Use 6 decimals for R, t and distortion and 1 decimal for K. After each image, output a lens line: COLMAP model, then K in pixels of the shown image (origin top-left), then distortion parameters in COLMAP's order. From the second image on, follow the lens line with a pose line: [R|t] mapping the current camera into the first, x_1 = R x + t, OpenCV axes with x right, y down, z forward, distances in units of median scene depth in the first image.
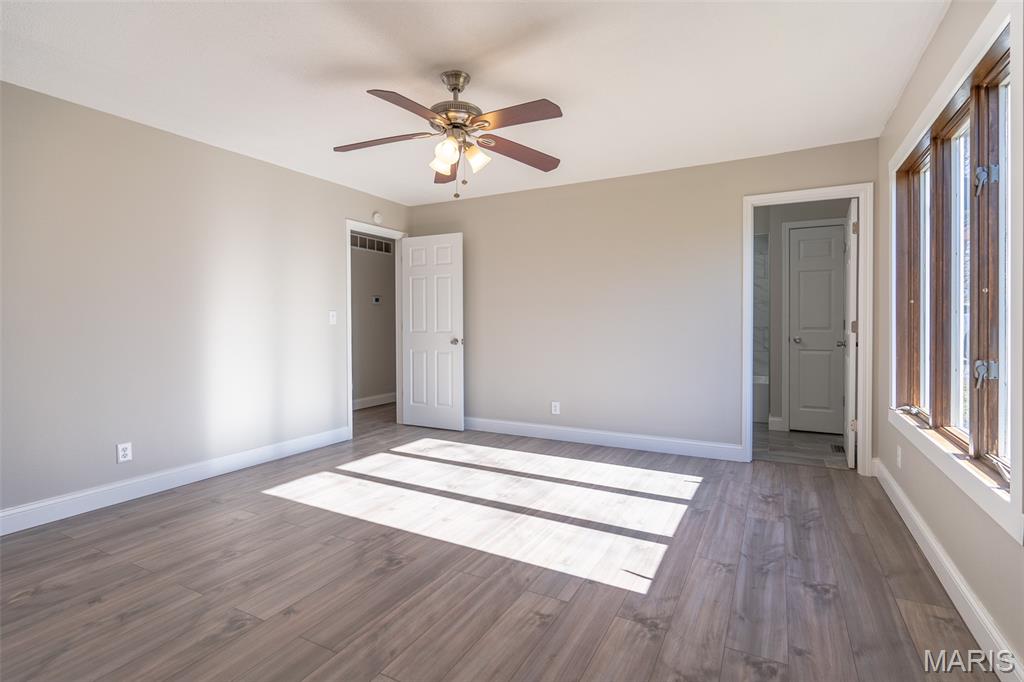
lens RADIAL K [[507.7, 0, 508.2], [0, 507.7, 324.2], [0, 0, 1]] dist [0.001528, -0.000778]
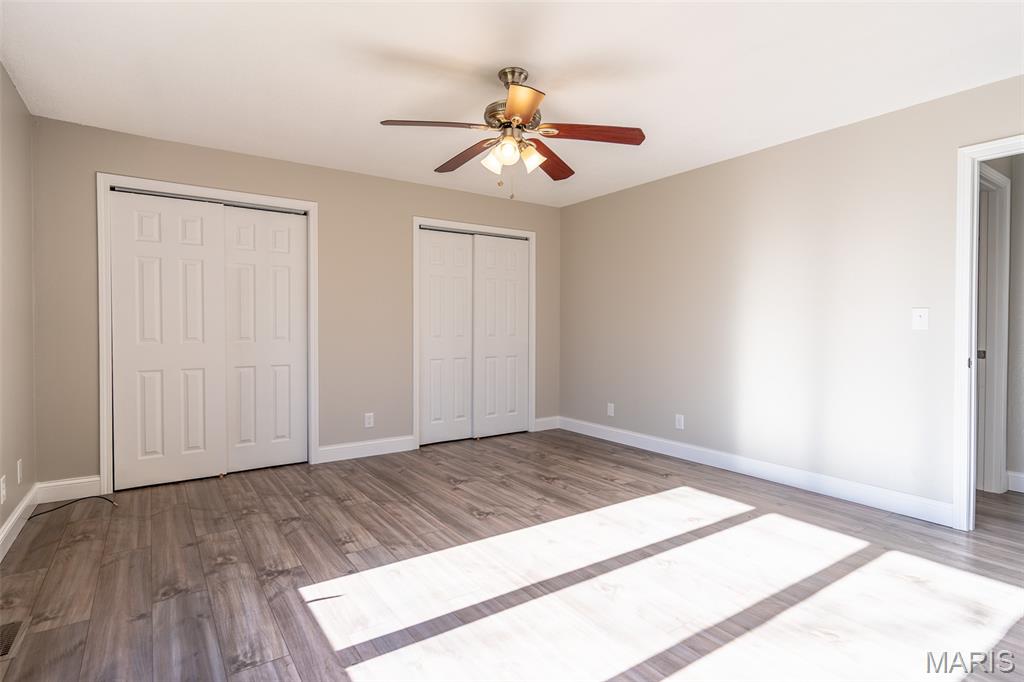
lens RADIAL K [[507.7, 0, 508.2], [0, 507.7, 324.2], [0, 0, 1]] dist [0.001528, -0.000778]
pose [[-0.450114, 0.001626, -0.892969, 0.923316], [-0.005587, 0.999974, 0.004637, -0.013831], [0.892953, 0.007076, -0.450094, 1.697886]]
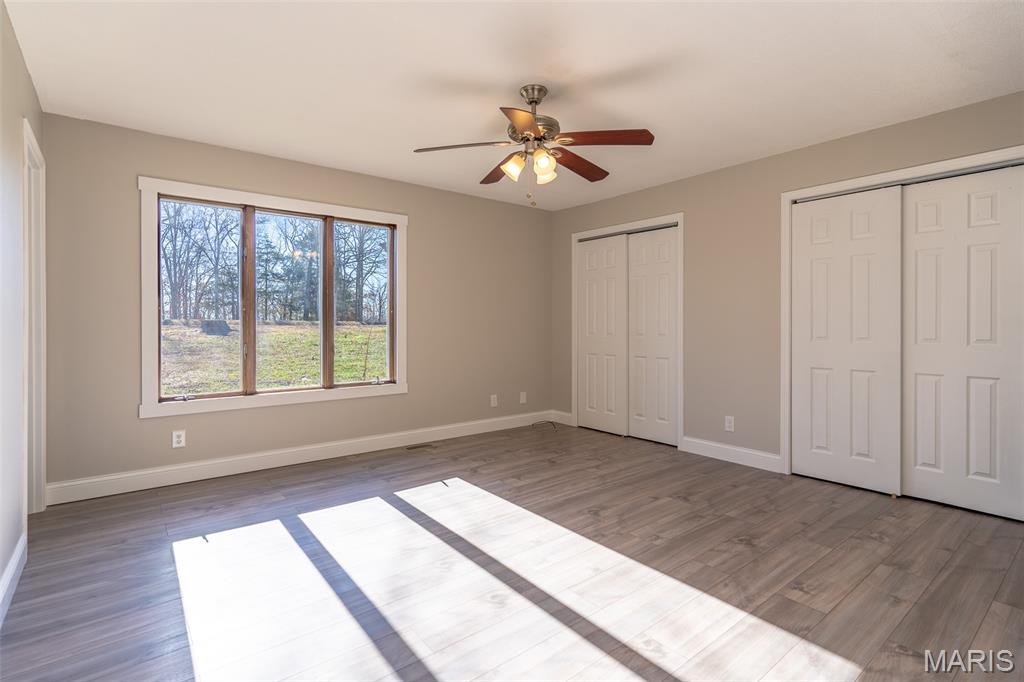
lens RADIAL K [[491.1, 0, 510.3], [0, 491.1, 318.8], [0, 0, 1]] dist [0.002535, 0.000312]
pose [[-0.926136, 0.006718, 0.377130, -0.525271], [0.005201, 0.999974, -0.005042, -0.019918], [-0.377154, -0.002709, -0.926147, 2.341863]]
